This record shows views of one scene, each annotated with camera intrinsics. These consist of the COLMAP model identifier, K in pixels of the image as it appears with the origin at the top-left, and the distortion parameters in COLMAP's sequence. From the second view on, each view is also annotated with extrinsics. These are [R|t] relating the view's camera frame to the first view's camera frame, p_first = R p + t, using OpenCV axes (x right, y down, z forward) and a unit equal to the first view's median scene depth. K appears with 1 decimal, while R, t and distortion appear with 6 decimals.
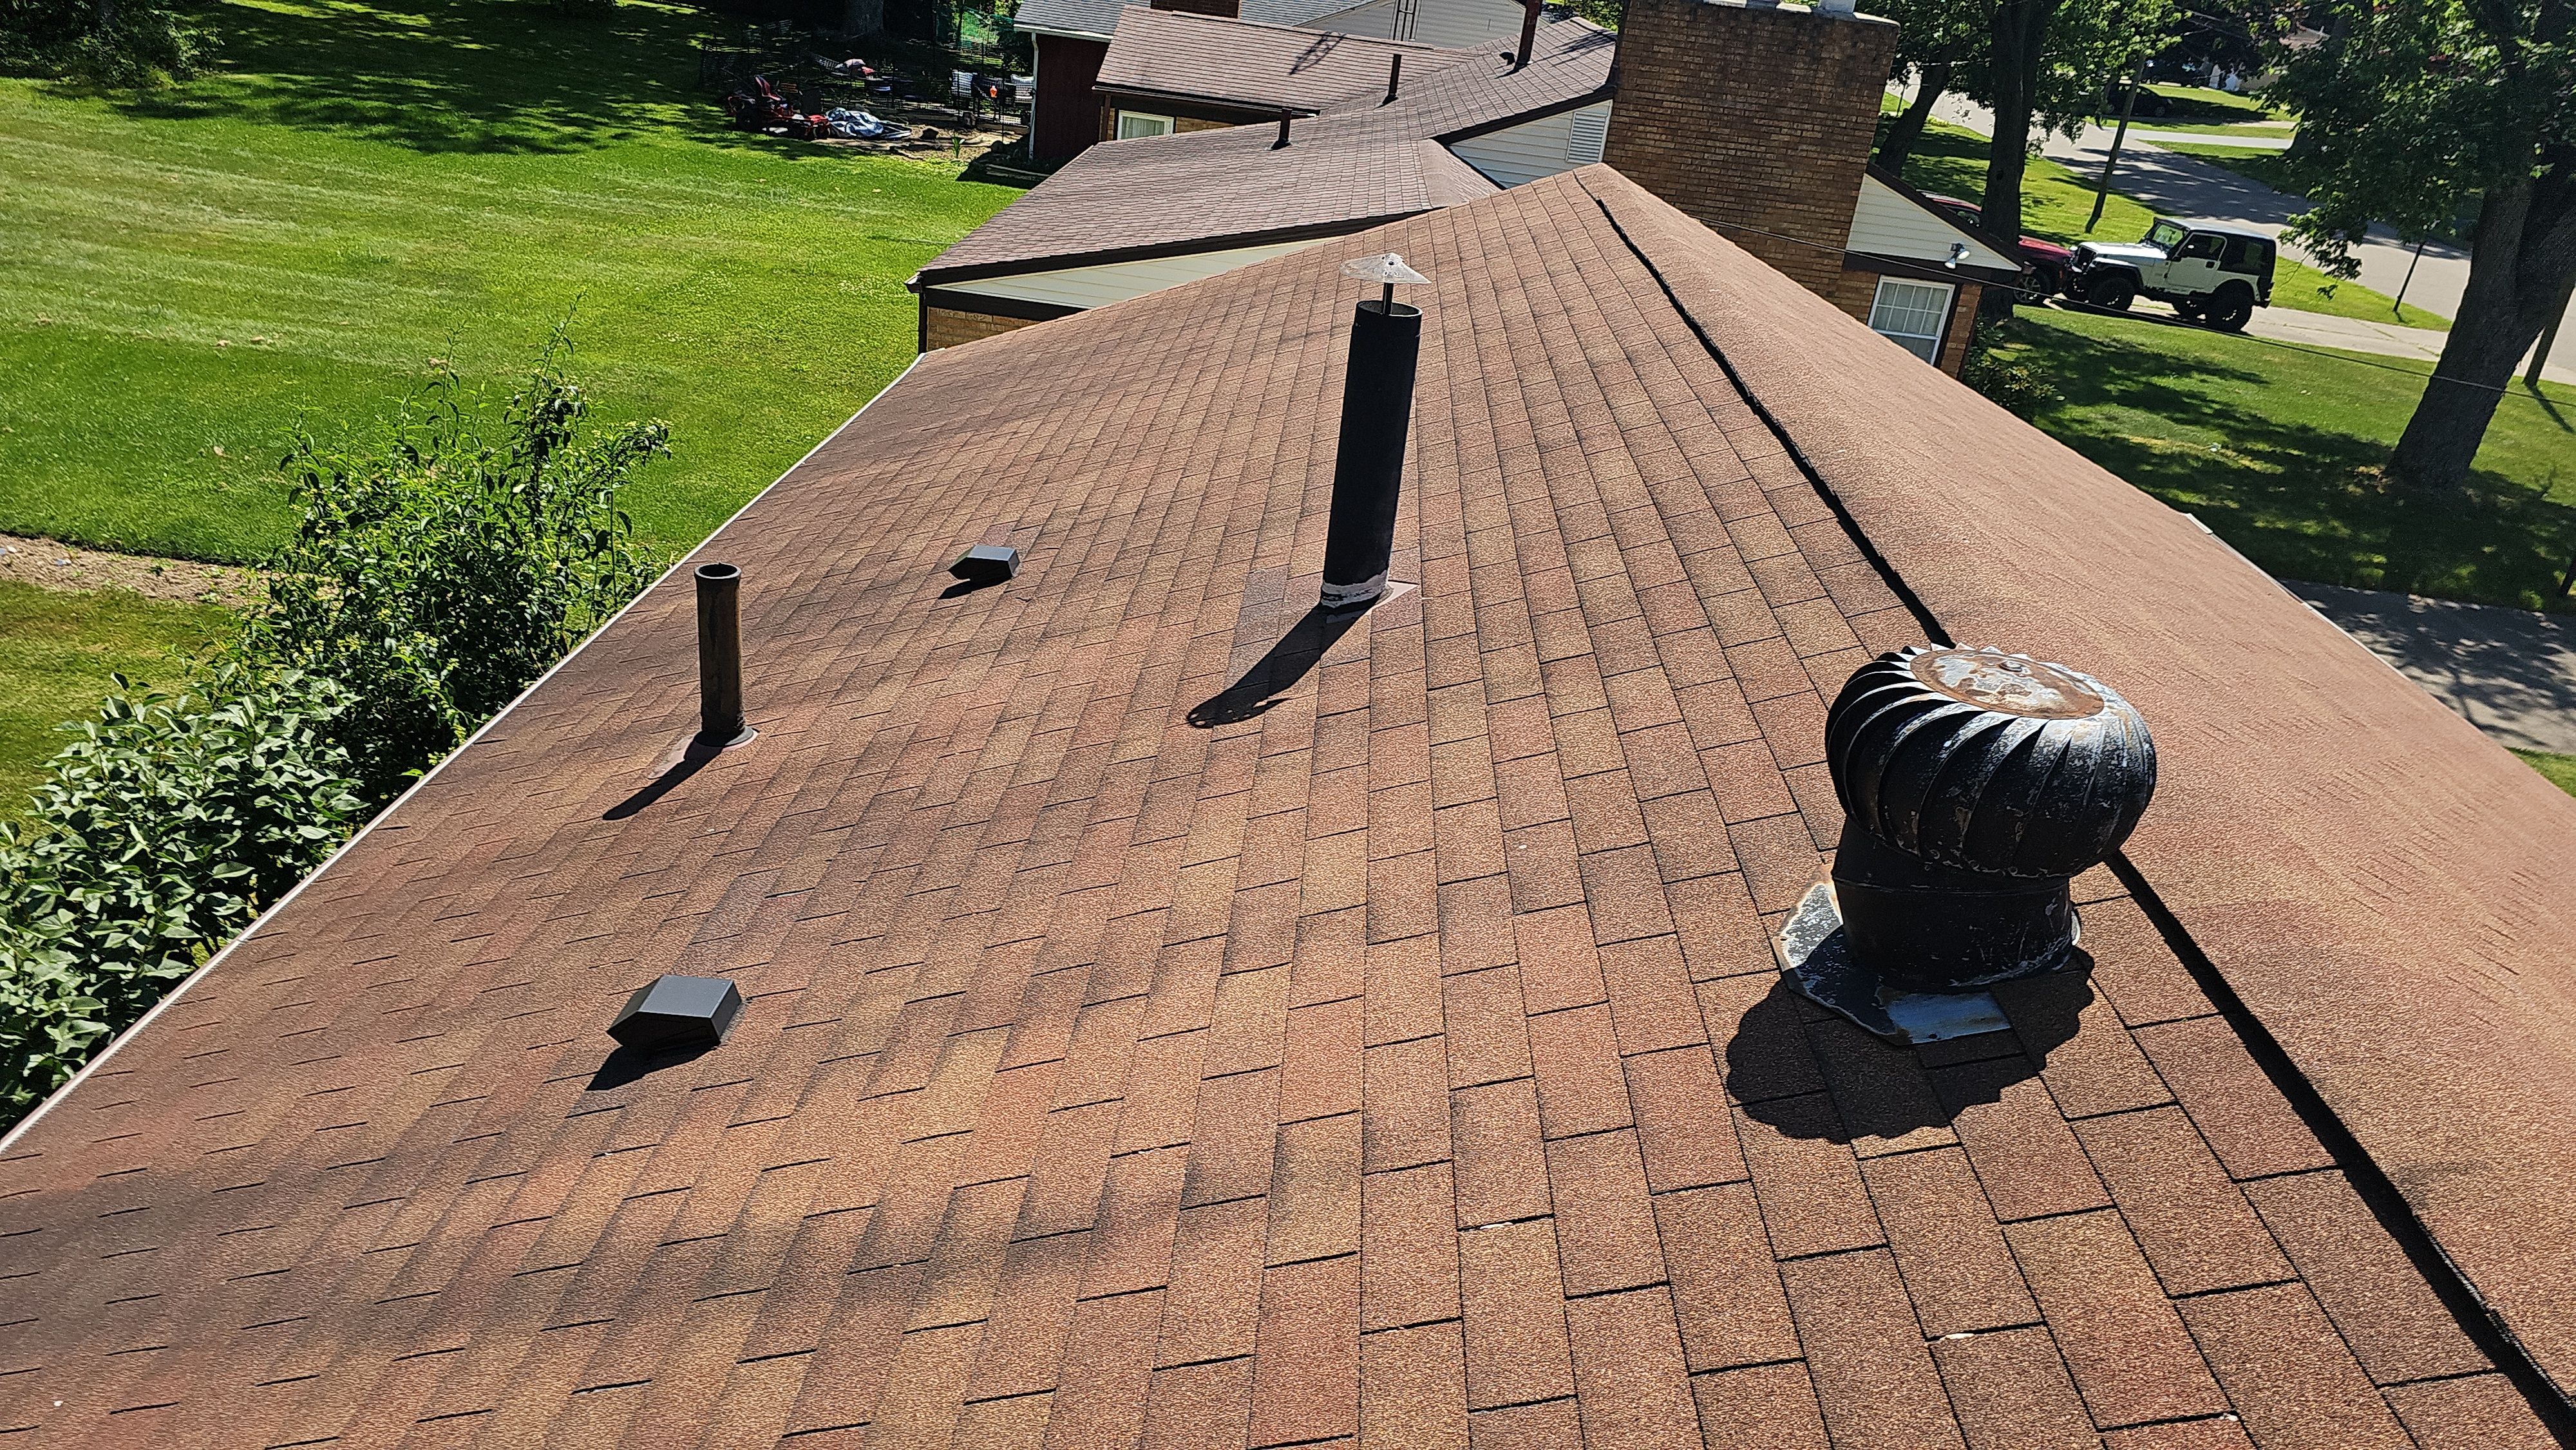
lens RADIAL K [[1767.4, 0, 1380.1], [0, 1767.4, 718.9], [0, 0, 1]] dist [0.006184, -0.006019]
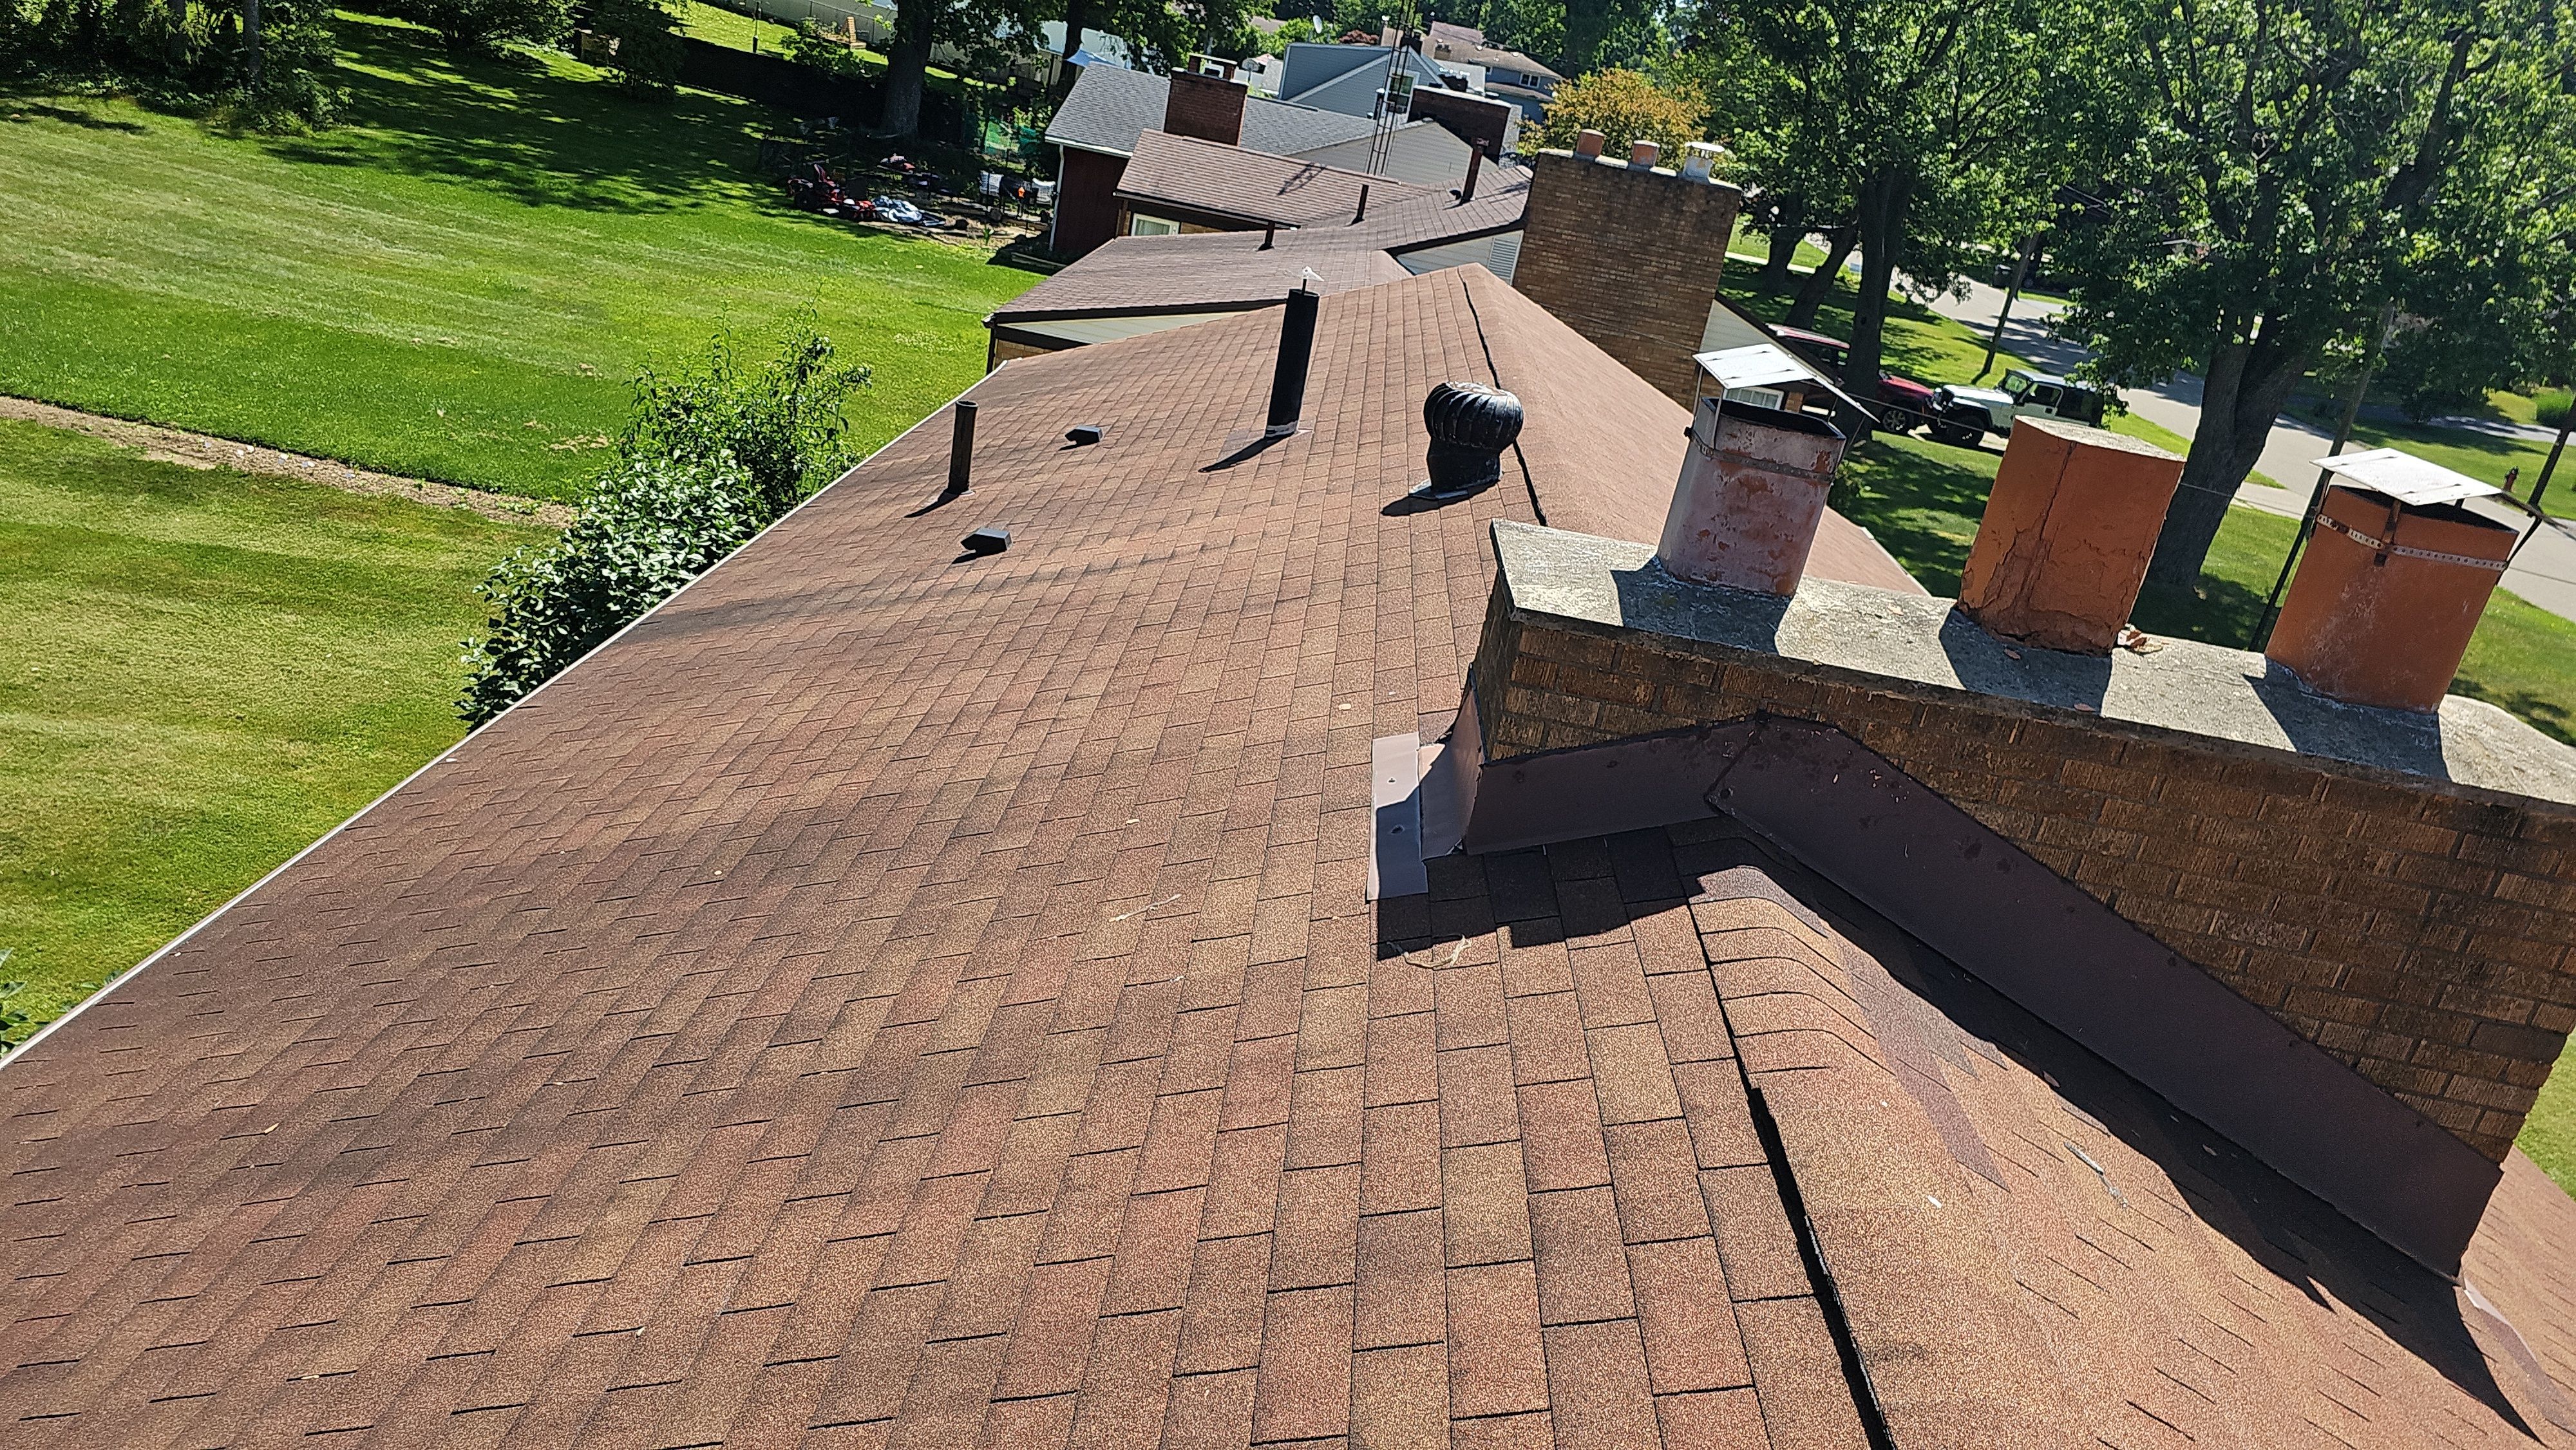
lens RADIAL K [[1767.4, 0, 1380.1], [0, 1767.4, 718.9], [0, 0, 1]] dist [0.006184, -0.006019]
pose [[0.997573, 0.065252, 0.024306, 0.013833], [-0.063466, 0.995655, -0.068146, 0.075759], [-0.028648, 0.066438, 0.997379, -0.198818]]
